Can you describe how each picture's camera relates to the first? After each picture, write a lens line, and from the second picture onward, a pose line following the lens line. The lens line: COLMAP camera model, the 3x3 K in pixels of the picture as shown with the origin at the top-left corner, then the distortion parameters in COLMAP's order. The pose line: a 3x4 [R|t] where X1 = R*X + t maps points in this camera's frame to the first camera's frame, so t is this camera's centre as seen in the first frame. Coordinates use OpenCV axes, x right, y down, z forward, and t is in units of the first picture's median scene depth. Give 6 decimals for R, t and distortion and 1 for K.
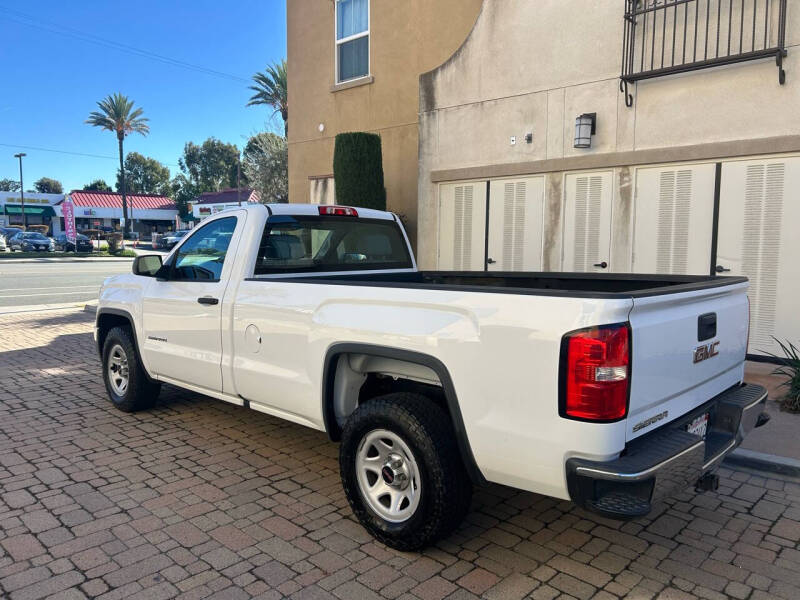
lens RADIAL K [[600.3, 0, 400.4], [0, 600.3, 295.7], [0, 0, 1]] dist [0.061113, -0.066268]
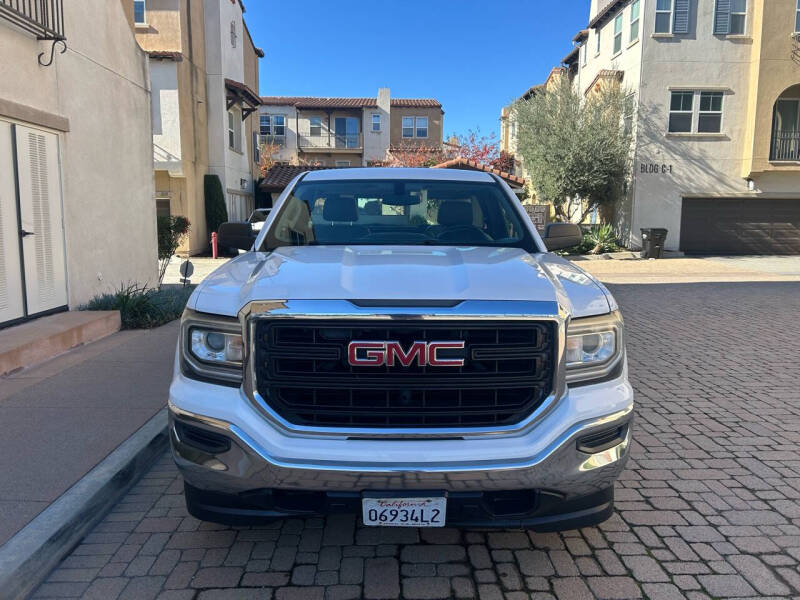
lens RADIAL K [[600.3, 0, 405.5], [0, 600.3, 292.9], [0, 0, 1]] dist [0.061113, -0.066268]
pose [[-0.710632, -0.097423, 0.696786, -0.787932], [0.056250, 0.979329, 0.194294, -0.136028], [-0.701312, 0.177266, -0.690462, 1.612571]]
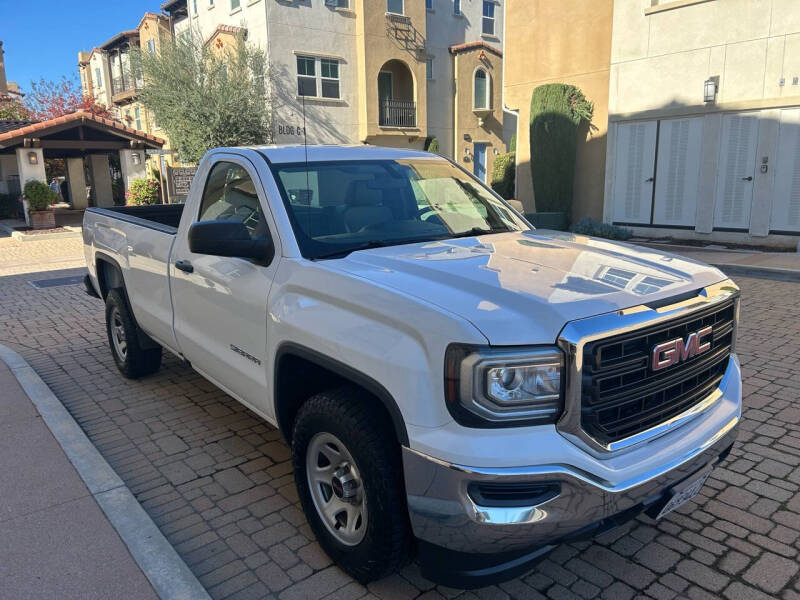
lens RADIAL K [[600.3, 0, 397.2], [0, 600.3, 298.3], [0, 0, 1]] dist [0.061113, -0.066268]
pose [[-0.991166, -0.011162, 0.132155, -0.340213], [0.028756, 0.954659, 0.296308, -0.183110], [-0.129470, 0.297491, -0.945905, 1.762215]]
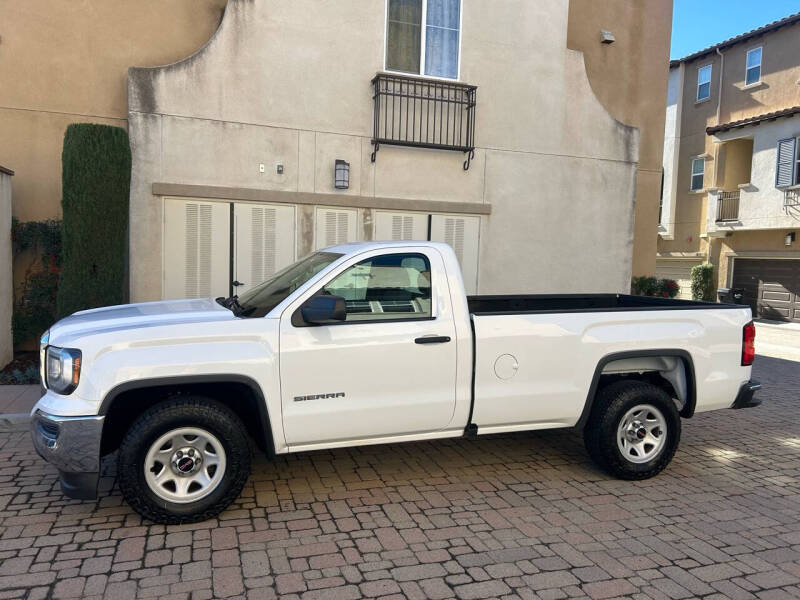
lens RADIAL K [[600.3, 0, 397.6], [0, 600.3, 303.6], [0, 0, 1]] dist [0.061113, -0.066268]
pose [[0.469931, -0.056704, 0.880880, -1.008467], [0.056812, 0.997808, 0.033923, -0.073003], [-0.880873, 0.034103, 0.472123, 0.494856]]
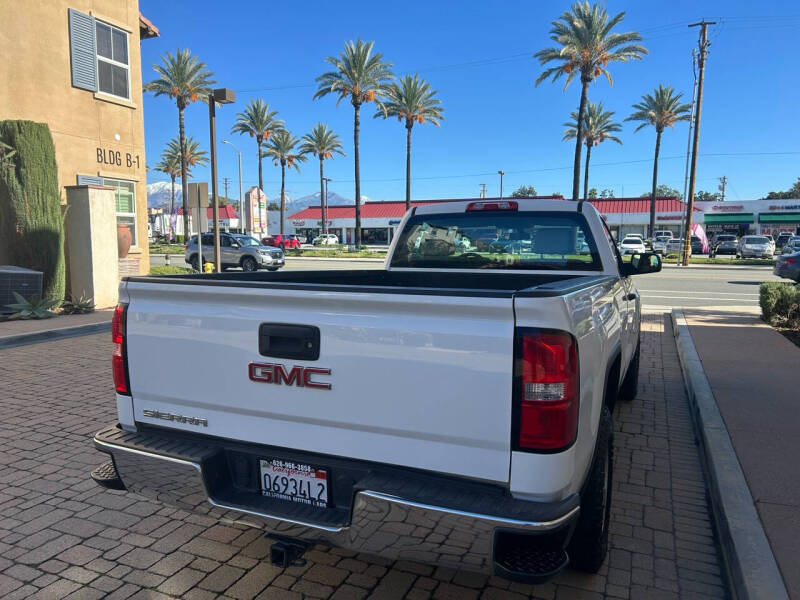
lens RADIAL K [[600.3, 0, 394.9], [0, 600.3, 306.9], [0, 0, 1]] dist [0.061113, -0.066268]
pose [[0.344559, 0.092658, -0.934181, 0.700528], [-0.089579, 0.993821, 0.065533, -0.028593], [0.934481, 0.061103, 0.350731, 0.492278]]
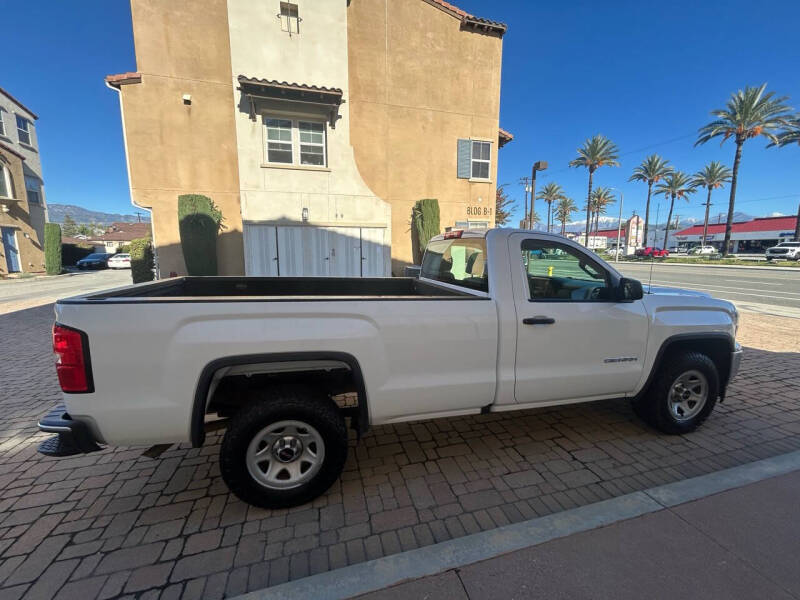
lens RADIAL K [[323.5, 0, 398.9], [0, 323.5, 300.6], [0, 0, 1]] dist [-0.002233, 0.000806]
pose [[-0.520980, 0.119869, -0.845110, 0.494399], [-0.085622, 0.977757, 0.191466, -0.117083], [0.849263, 0.172110, -0.499129, 1.171559]]
